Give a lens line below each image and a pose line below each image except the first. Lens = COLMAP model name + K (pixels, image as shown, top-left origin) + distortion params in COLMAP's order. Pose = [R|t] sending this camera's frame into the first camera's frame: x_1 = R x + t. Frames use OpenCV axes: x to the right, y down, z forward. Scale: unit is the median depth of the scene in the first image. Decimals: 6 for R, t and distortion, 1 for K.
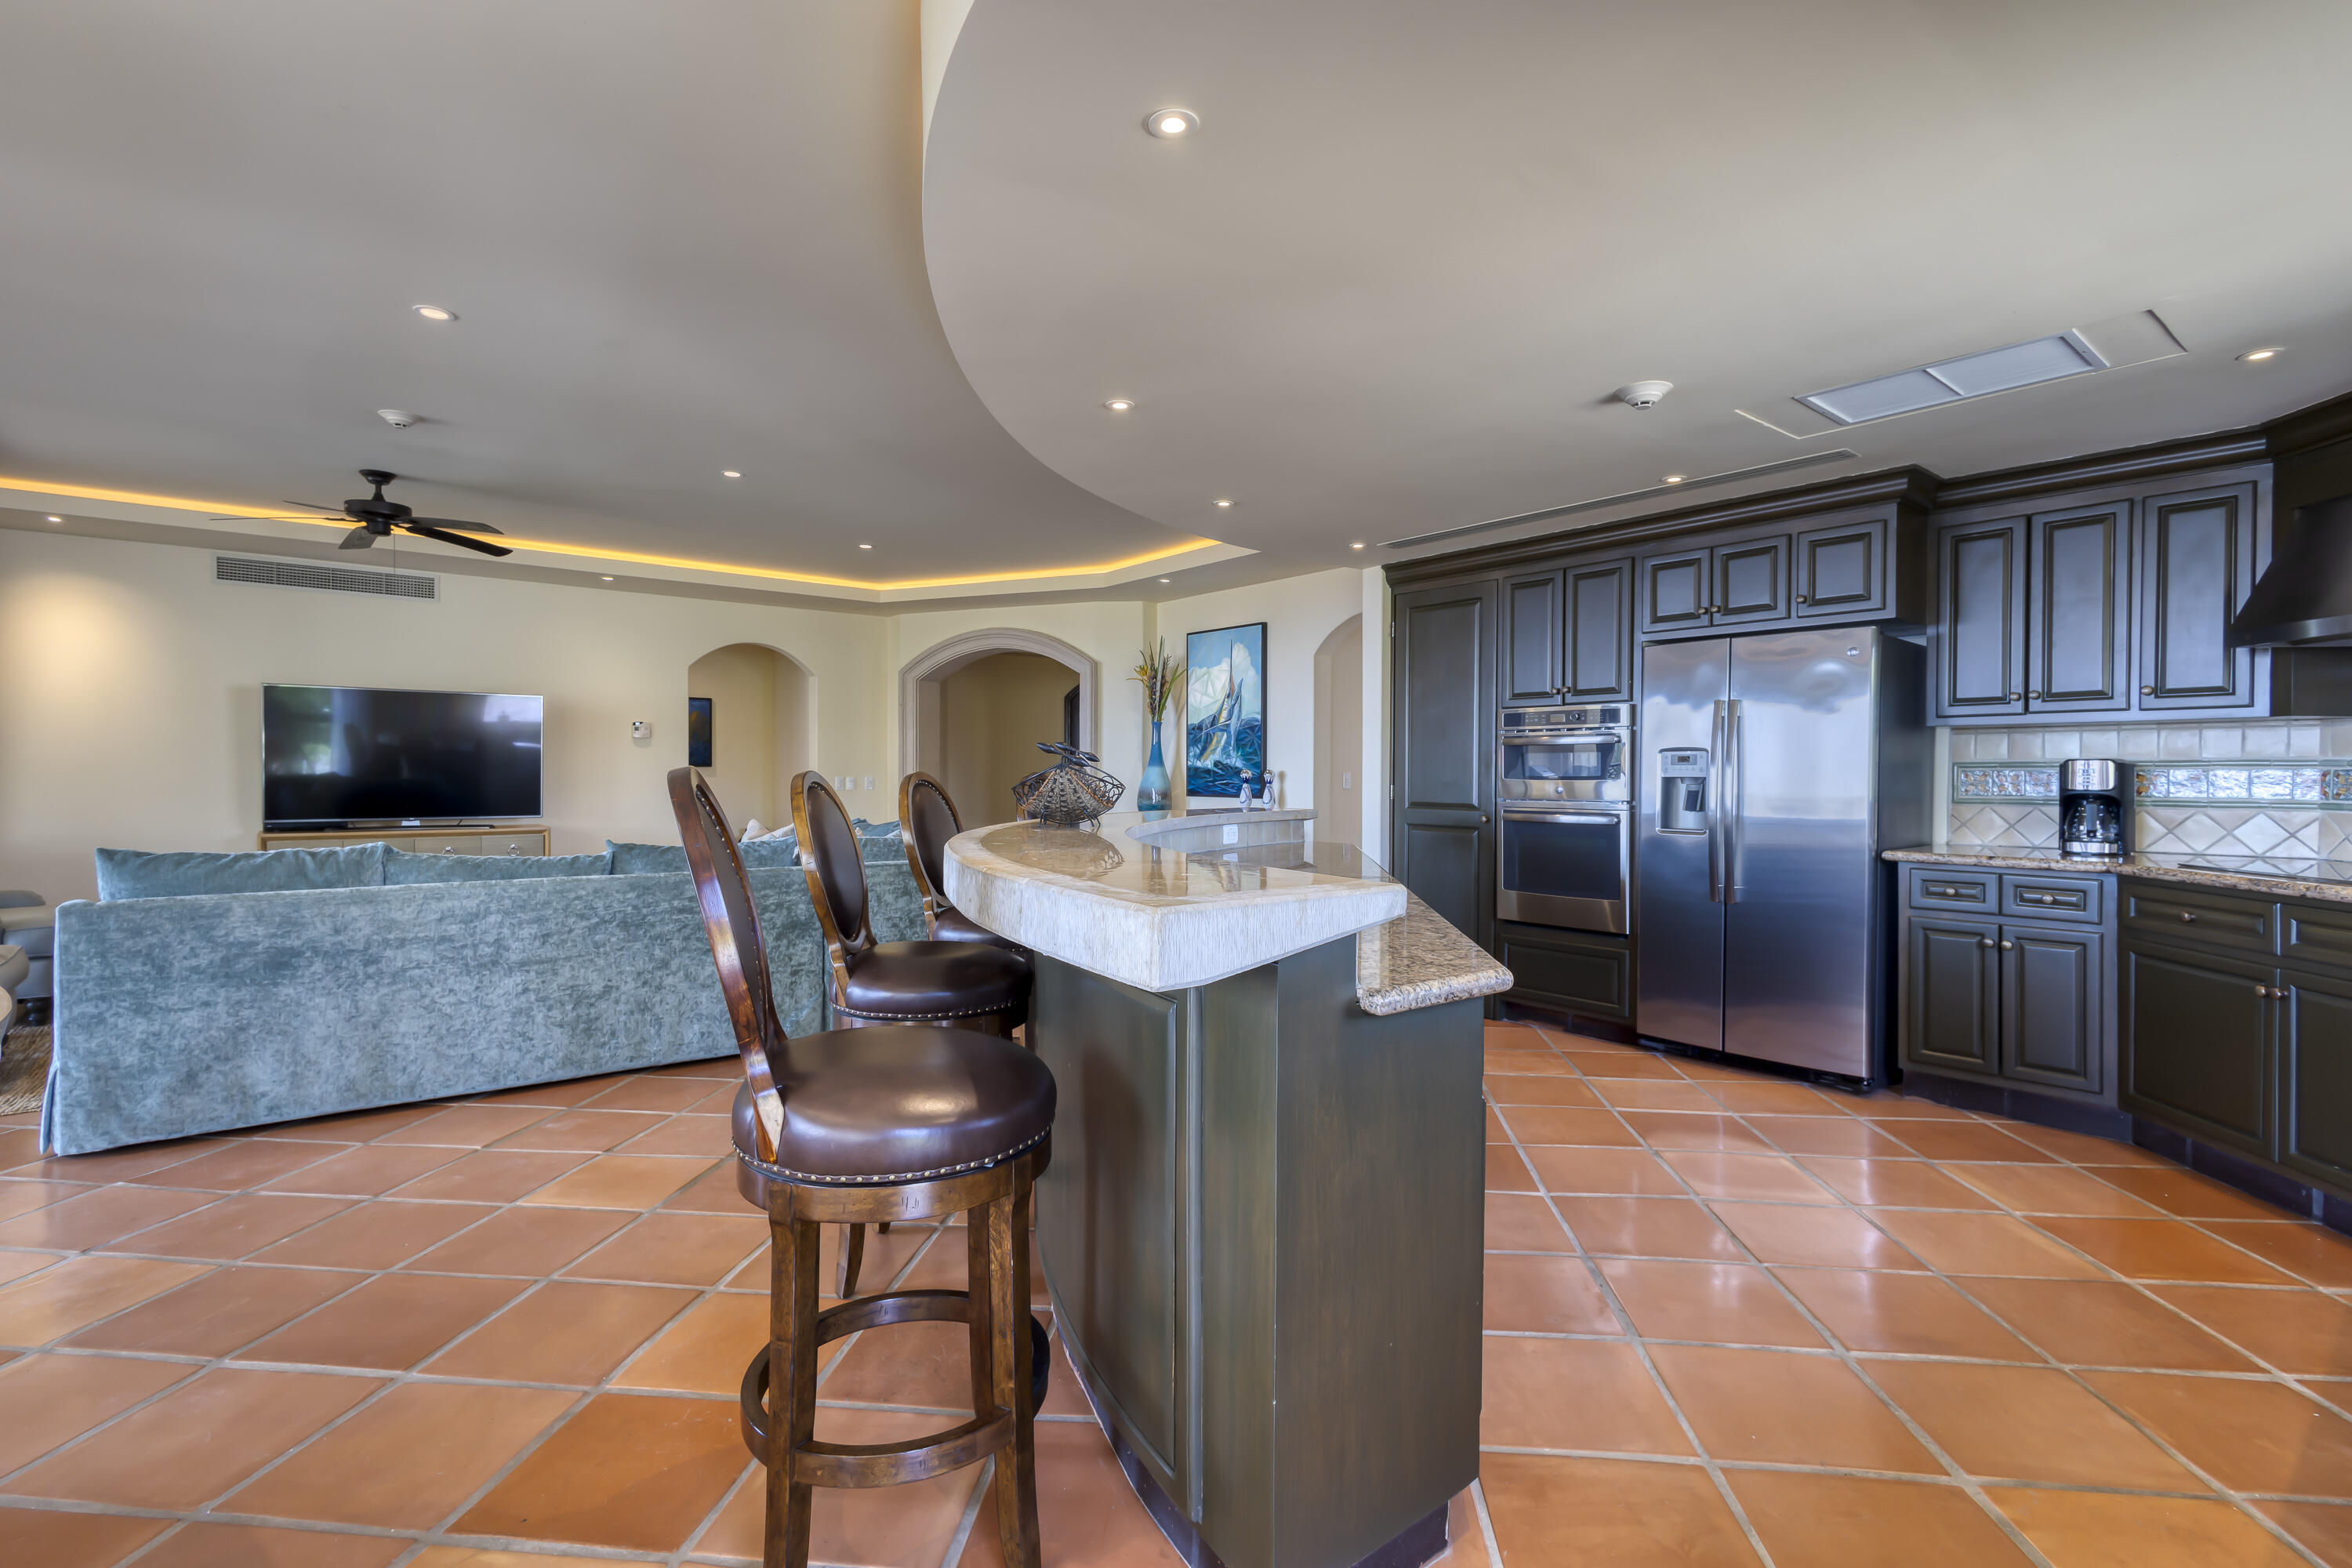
lens RADIAL K [[1084.6, 0, 1176.0], [0, 1084.6, 784.0], [0, 0, 1]] dist [0.002775, 0.000114]
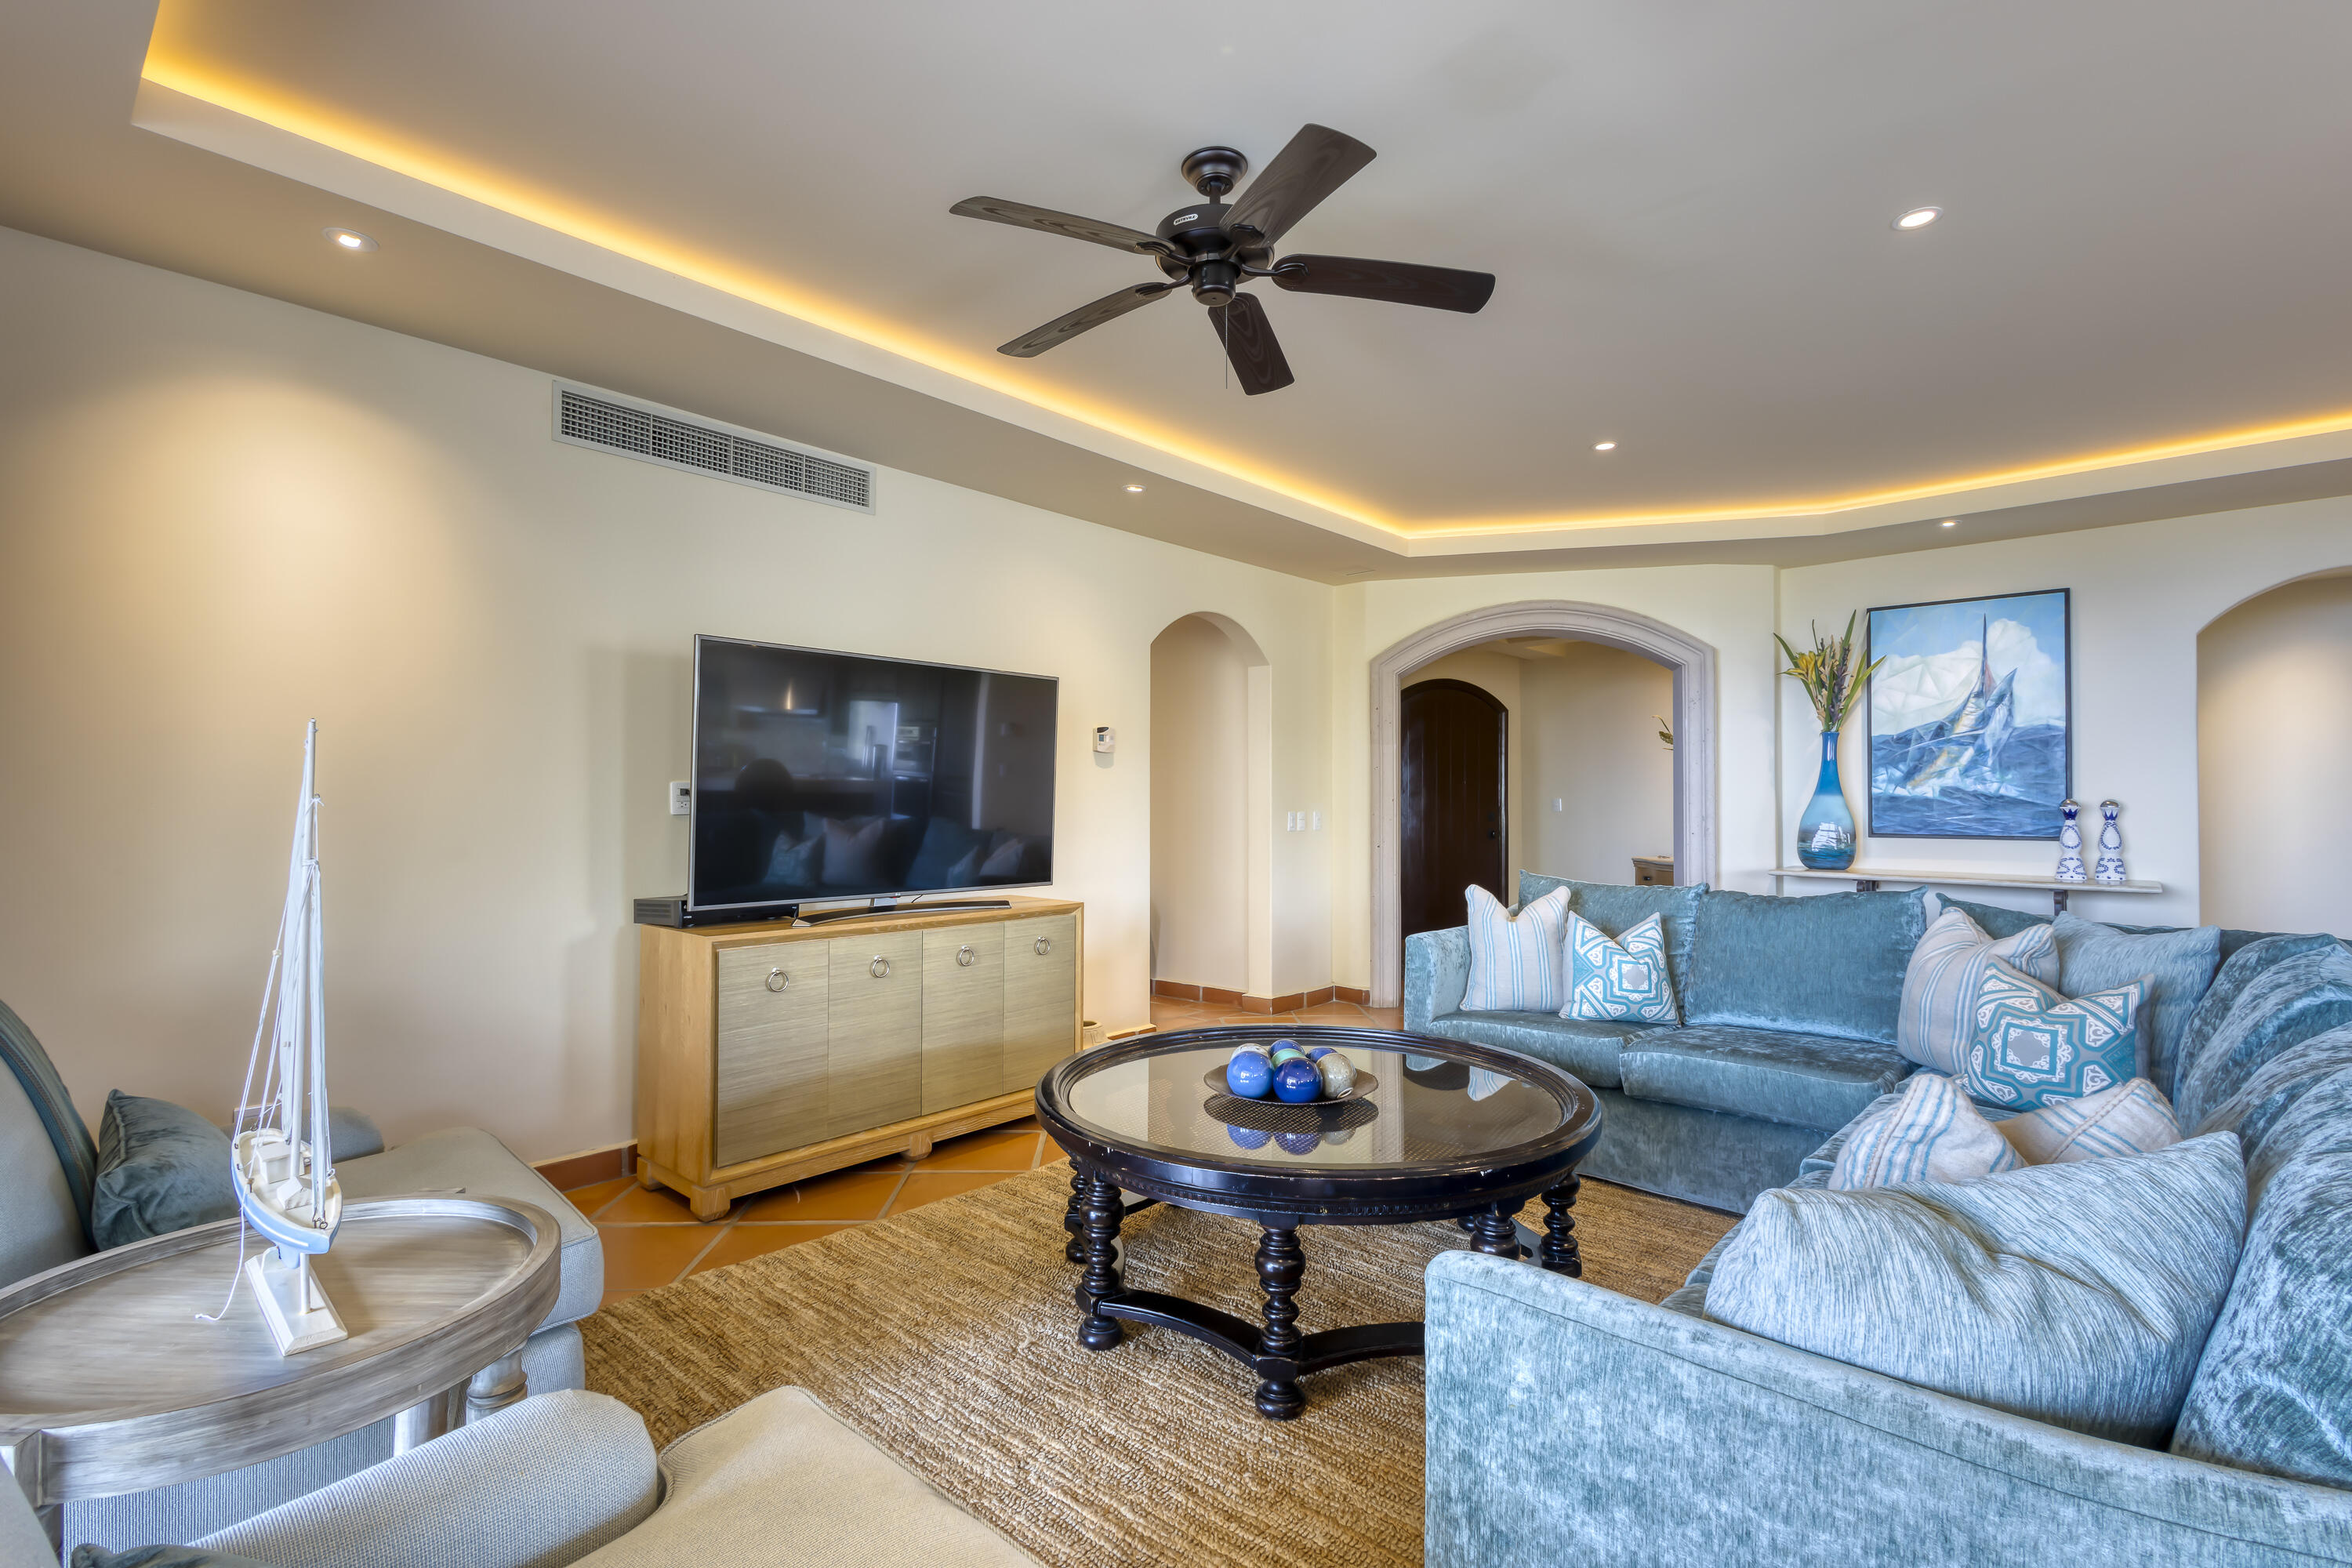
lens RADIAL K [[1084.6, 0, 1176.0], [0, 1084.6, 784.0], [0, 0, 1]] dist [0.002775, 0.000114]
pose [[0.987927, -0.001951, 0.154910, -0.571408], [0.006680, 0.999527, -0.030012, -0.005600], [-0.154778, 0.030684, 0.987473, 0.384820]]
